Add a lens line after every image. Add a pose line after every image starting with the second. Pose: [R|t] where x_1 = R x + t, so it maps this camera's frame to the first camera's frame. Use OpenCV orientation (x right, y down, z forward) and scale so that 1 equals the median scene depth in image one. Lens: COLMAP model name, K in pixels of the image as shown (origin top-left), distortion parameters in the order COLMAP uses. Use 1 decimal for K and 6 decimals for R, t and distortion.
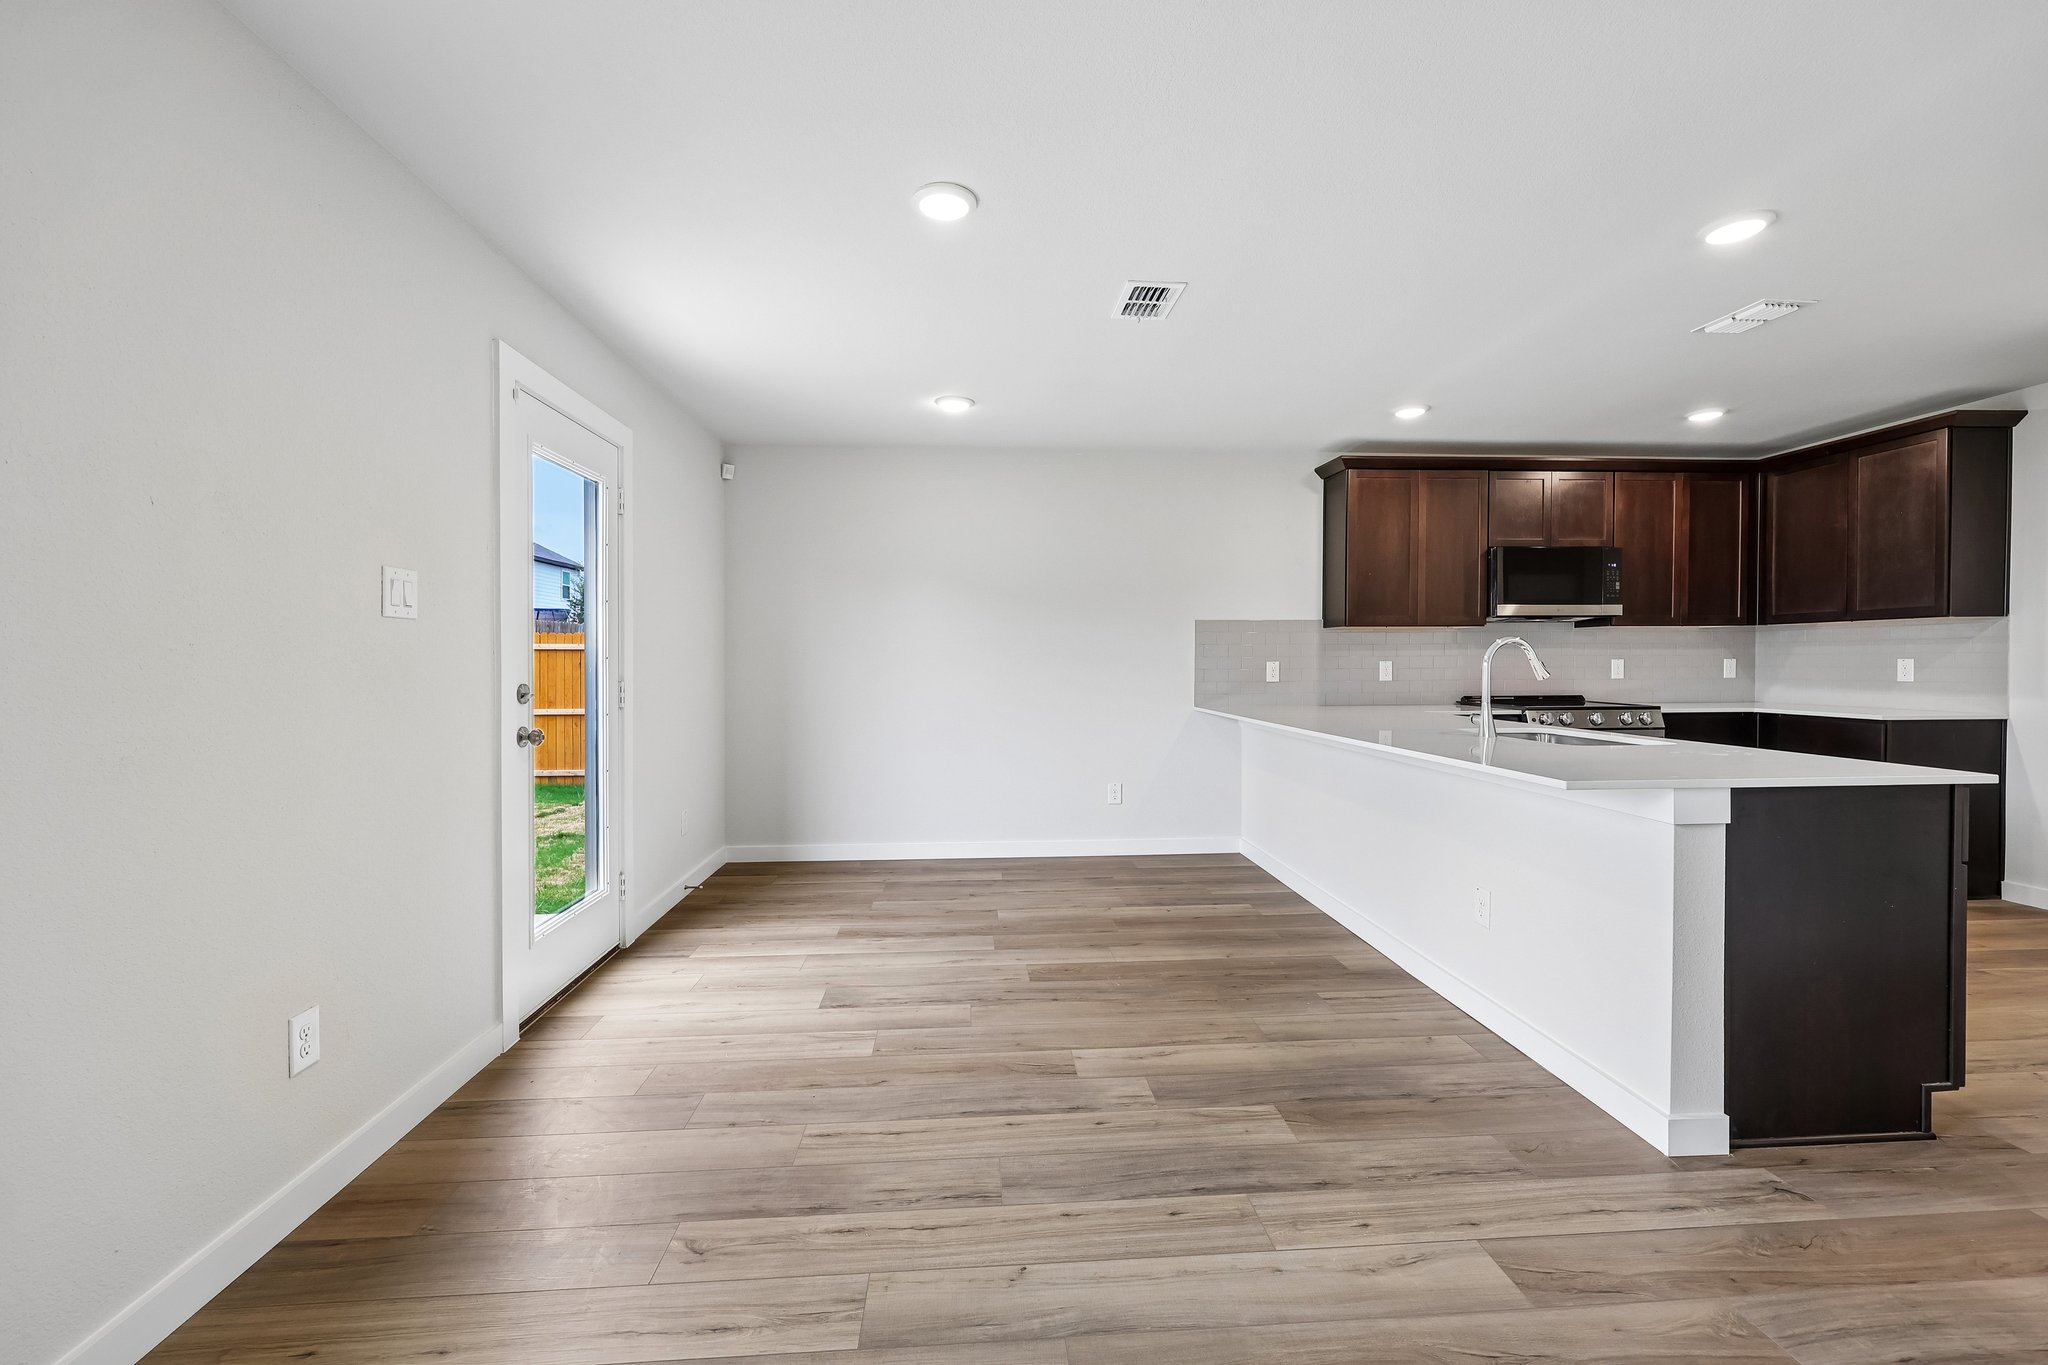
lens RADIAL K [[847.5, 0, 1027.0], [0, 847.5, 673.6], [0, 0, 1]] dist [0.003935, -0.000942]
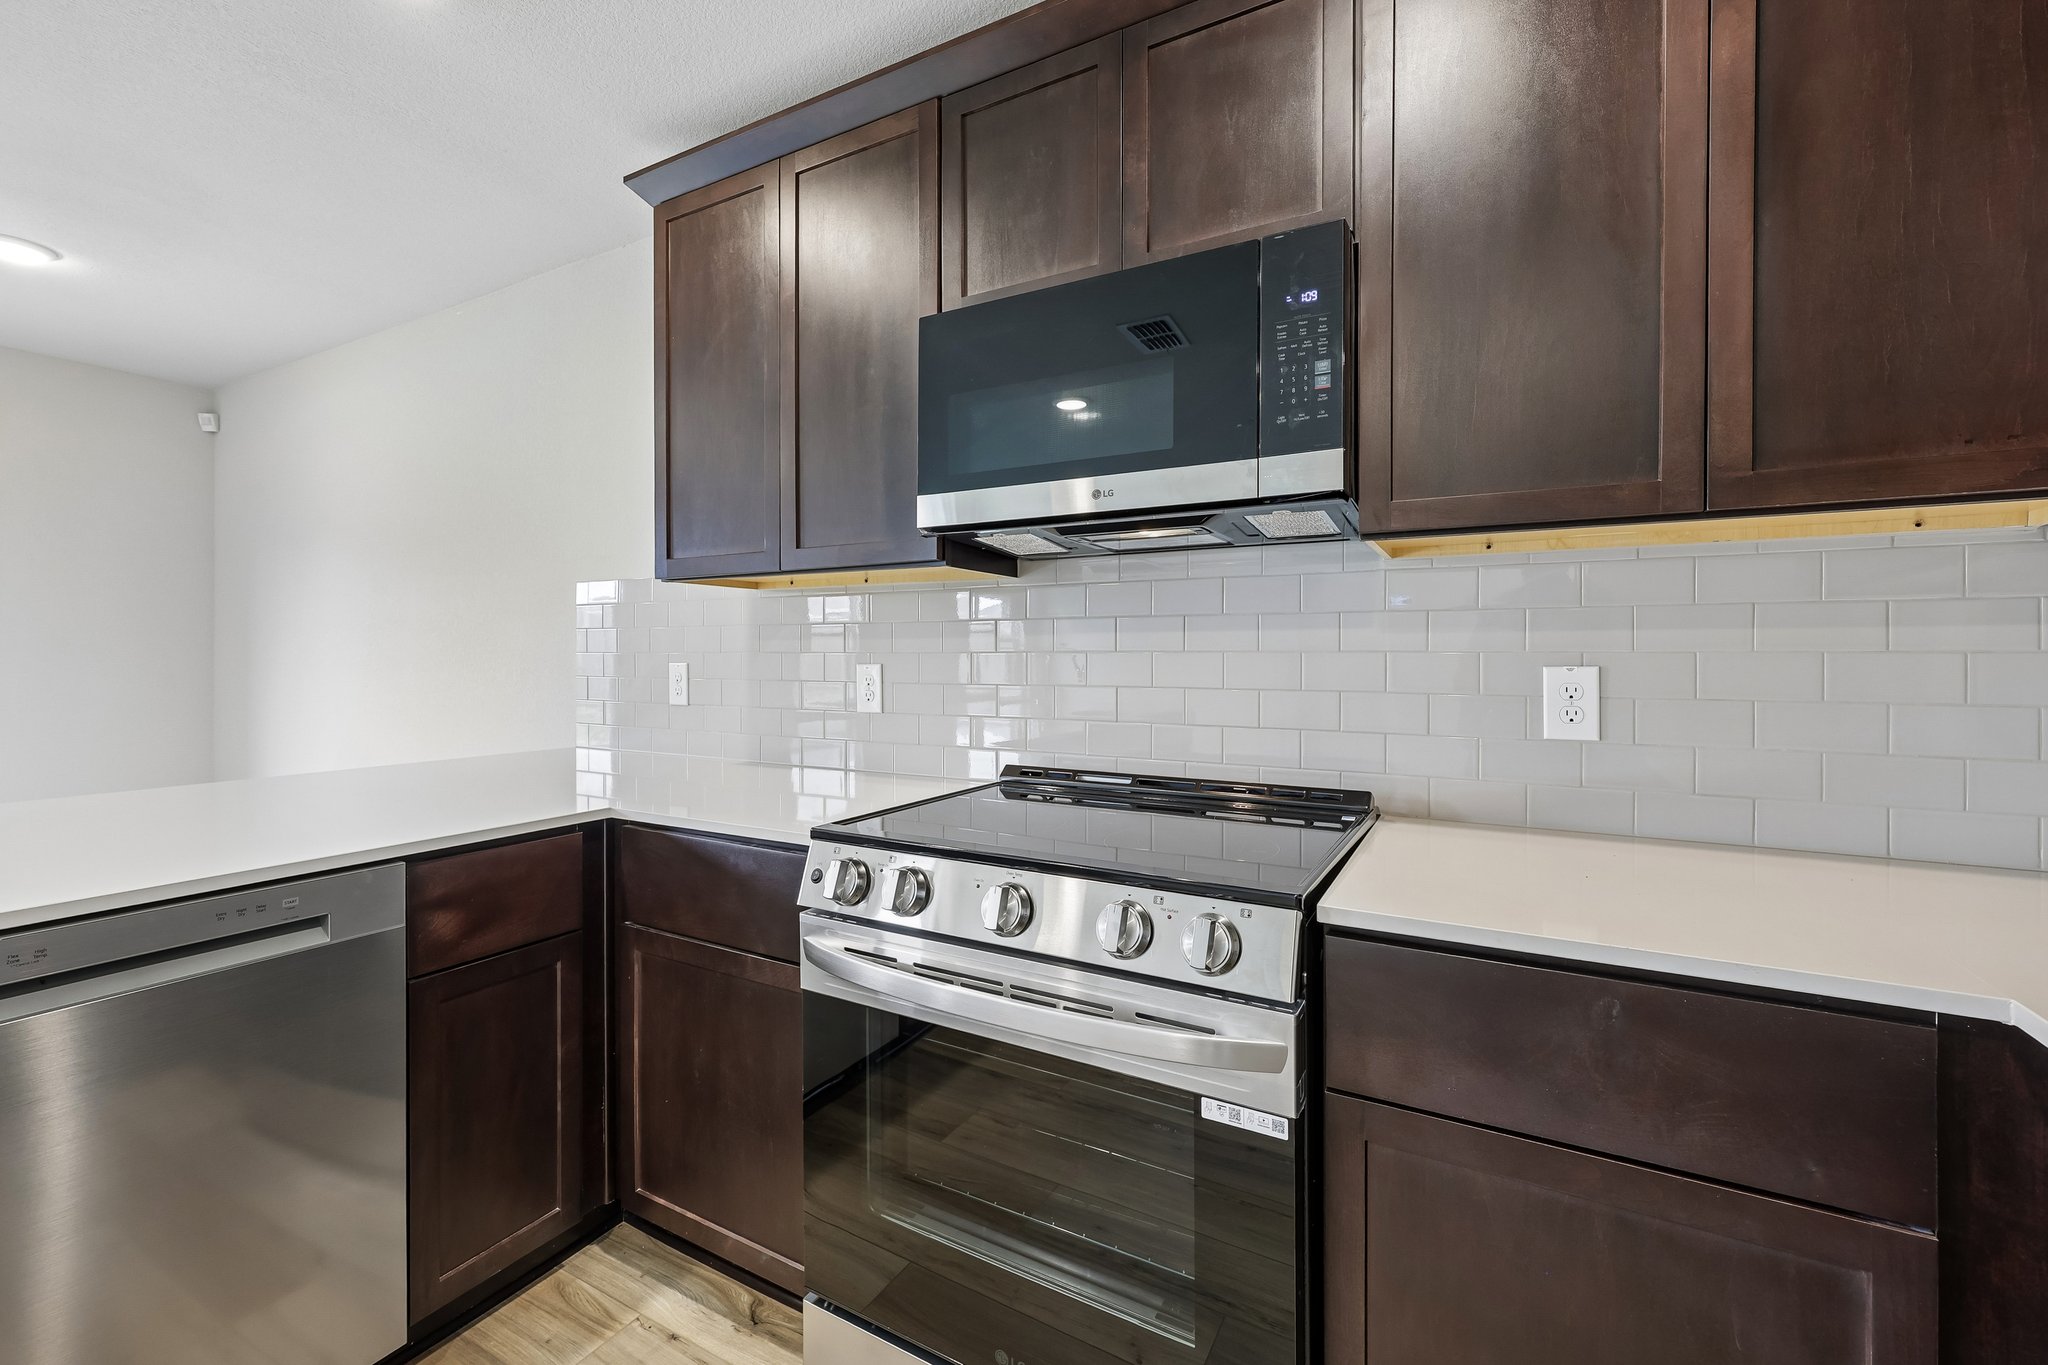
lens RADIAL K [[847.5, 0, 1028.3], [0, 847.5, 657.5], [0, 0, 1]] dist [0.003935, -0.000942]
pose [[0.837515, 0.007269, -0.546366, 0.839622], [-0.014208, 0.999863, -0.008477, -0.018143], [0.546230, 0.014863, 0.837504, 0.819137]]
